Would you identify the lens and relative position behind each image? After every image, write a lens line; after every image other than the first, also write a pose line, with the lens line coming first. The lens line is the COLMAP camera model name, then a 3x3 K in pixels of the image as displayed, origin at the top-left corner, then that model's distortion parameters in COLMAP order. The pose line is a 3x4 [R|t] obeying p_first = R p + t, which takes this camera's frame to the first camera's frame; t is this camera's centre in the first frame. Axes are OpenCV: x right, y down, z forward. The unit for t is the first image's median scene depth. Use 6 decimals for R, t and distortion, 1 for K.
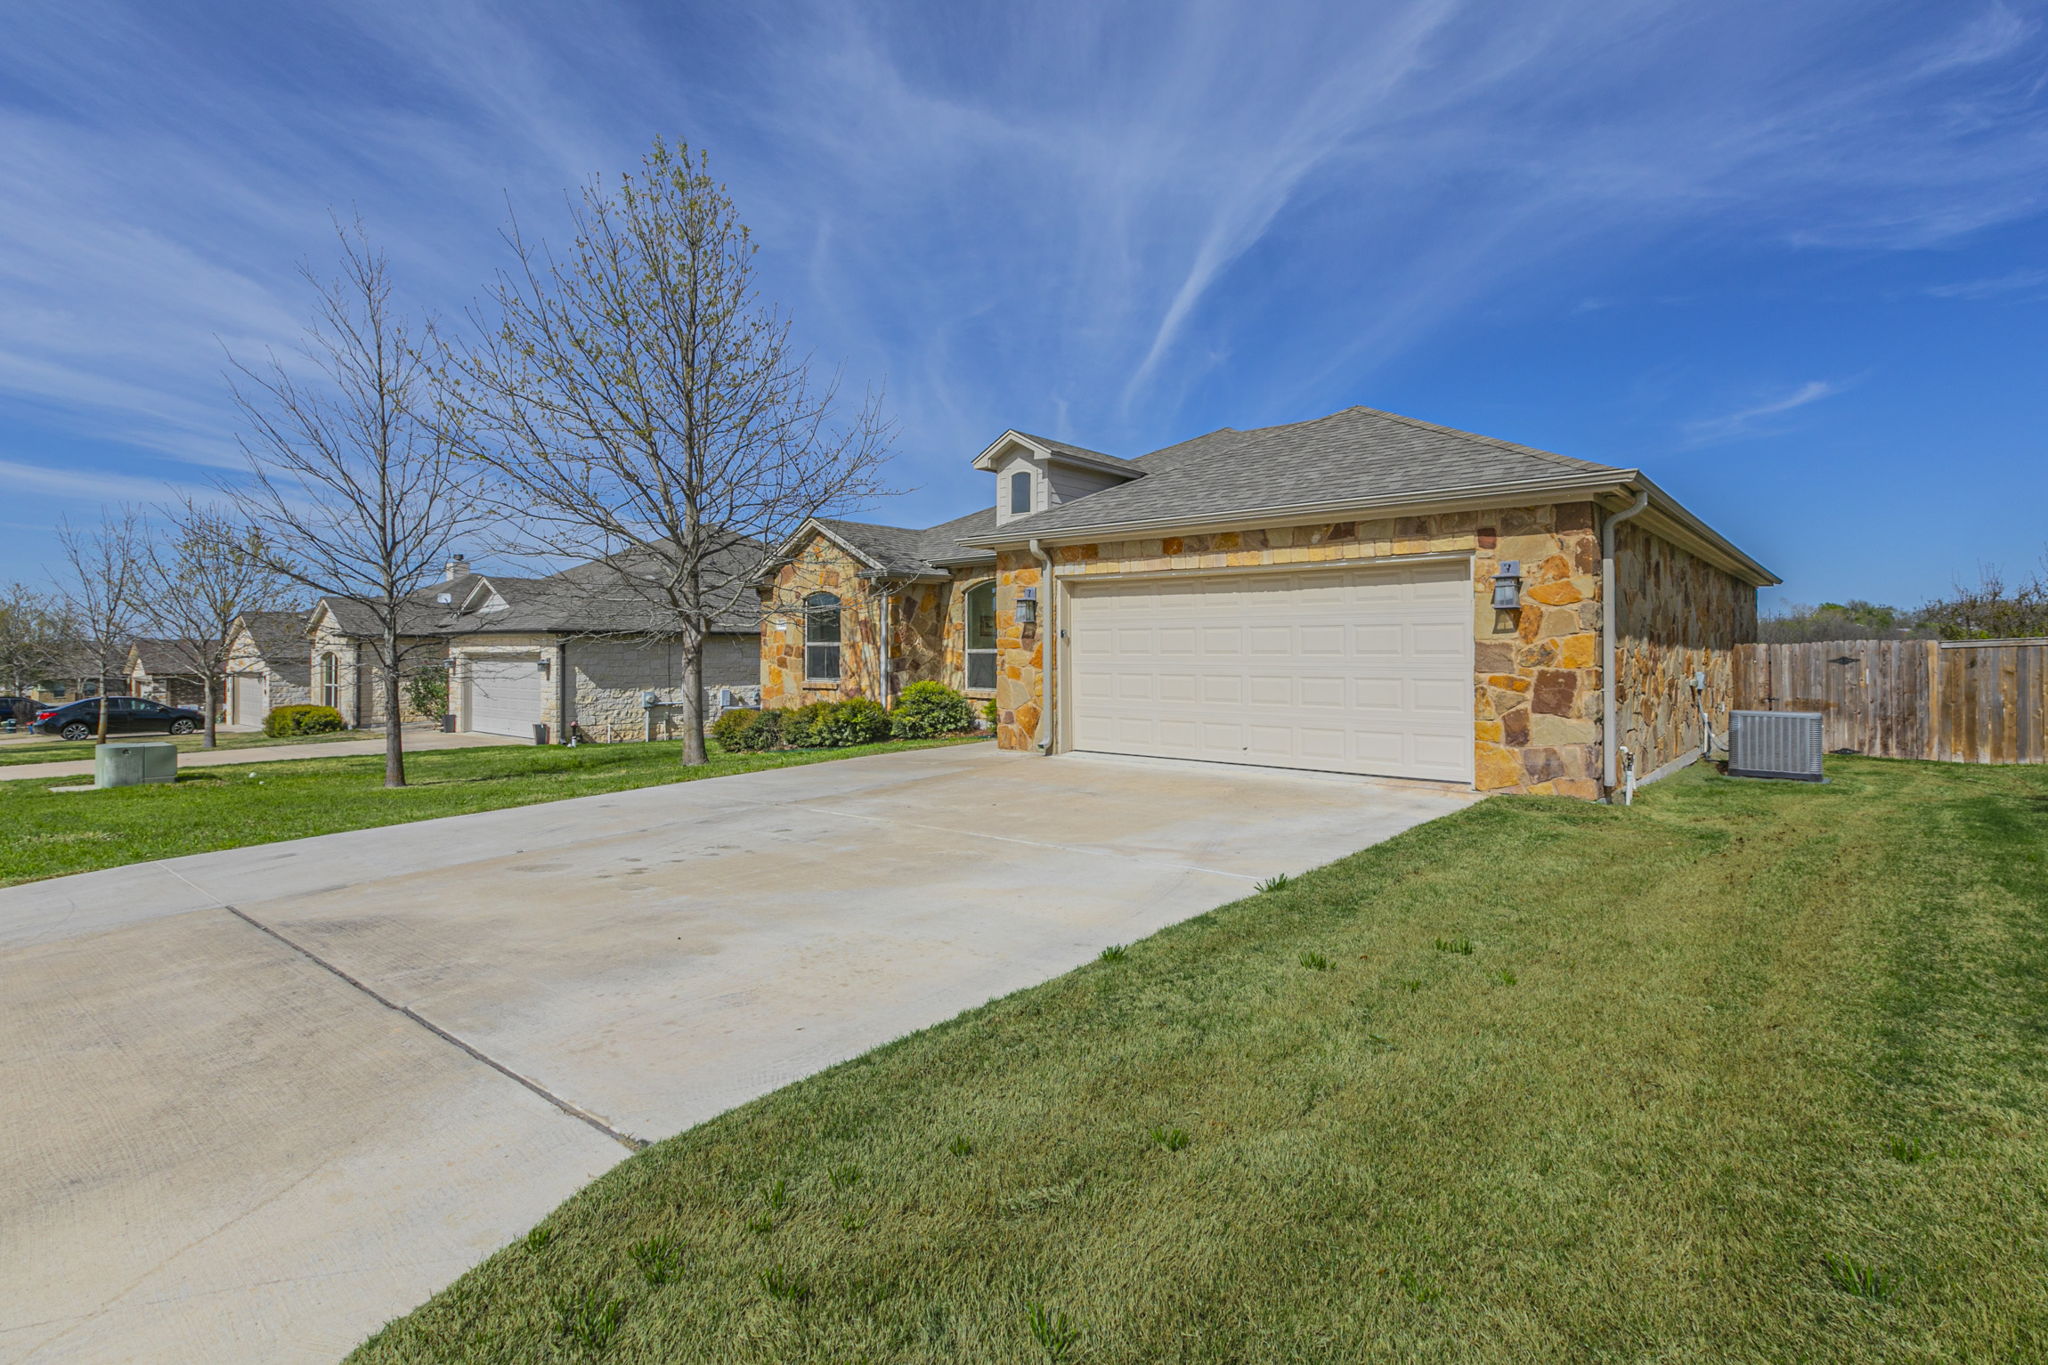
lens RADIAL K [[1004.6, 0, 1022.6], [0, 1004.6, 671.6], [0, 0, 1]] dist [0.029480, 0.000505]
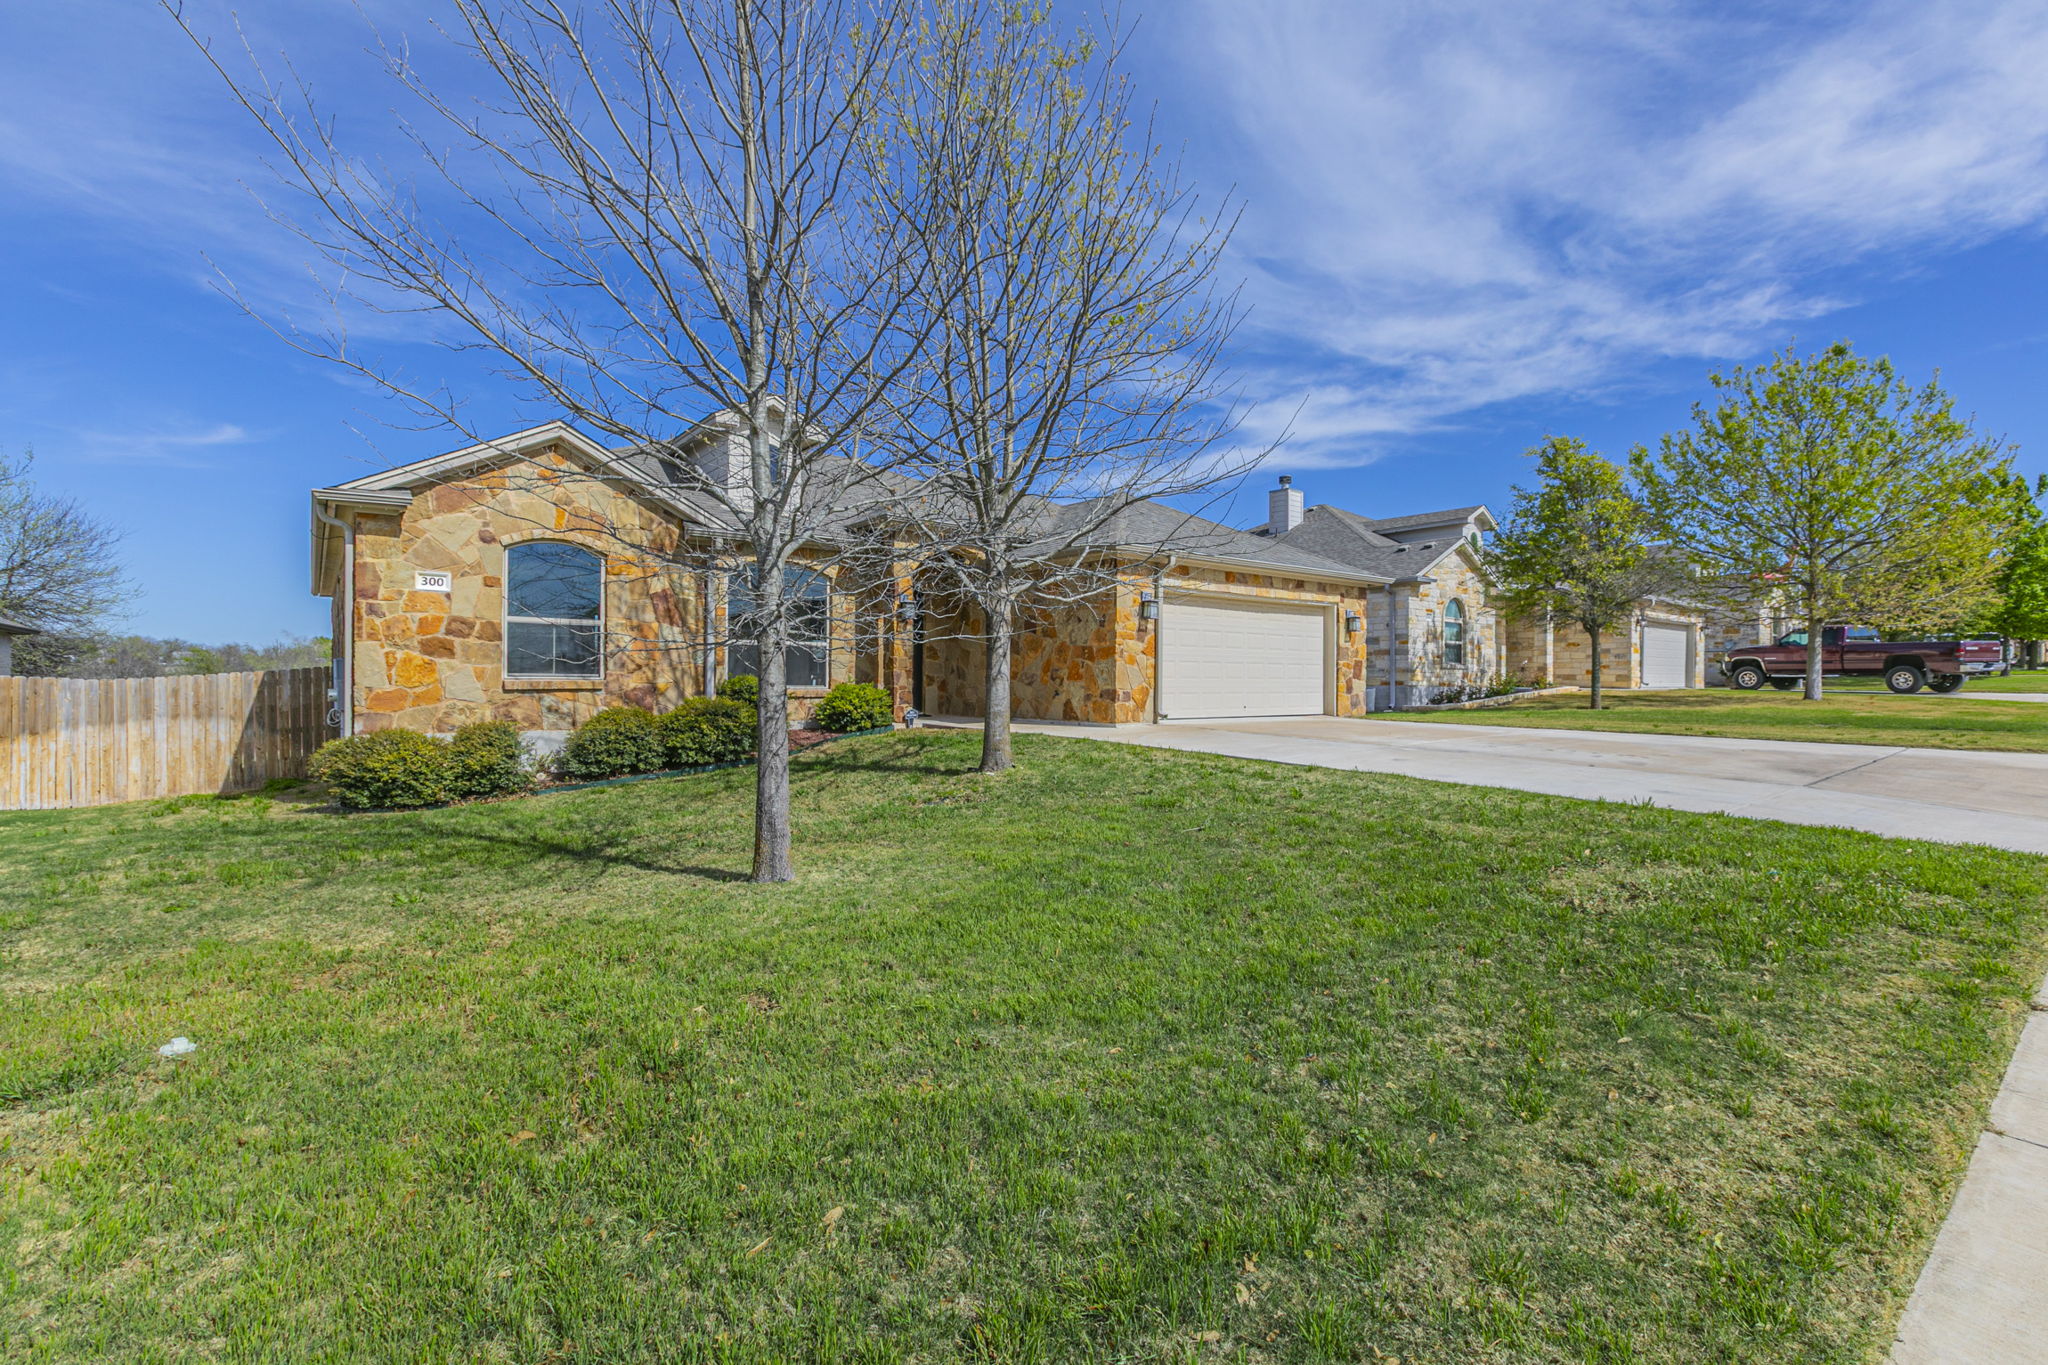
lens RADIAL K [[945.5, 0, 1028.0], [0, 945.5, 680.3], [0, 0, 1]] dist [0.002420, 0.000078]
pose [[0.186450, 0.004374, 0.982455, -0.784734], [0.017535, 0.999816, -0.007779, 0.022433], [-0.982308, 0.018678, 0.186339, 0.615309]]
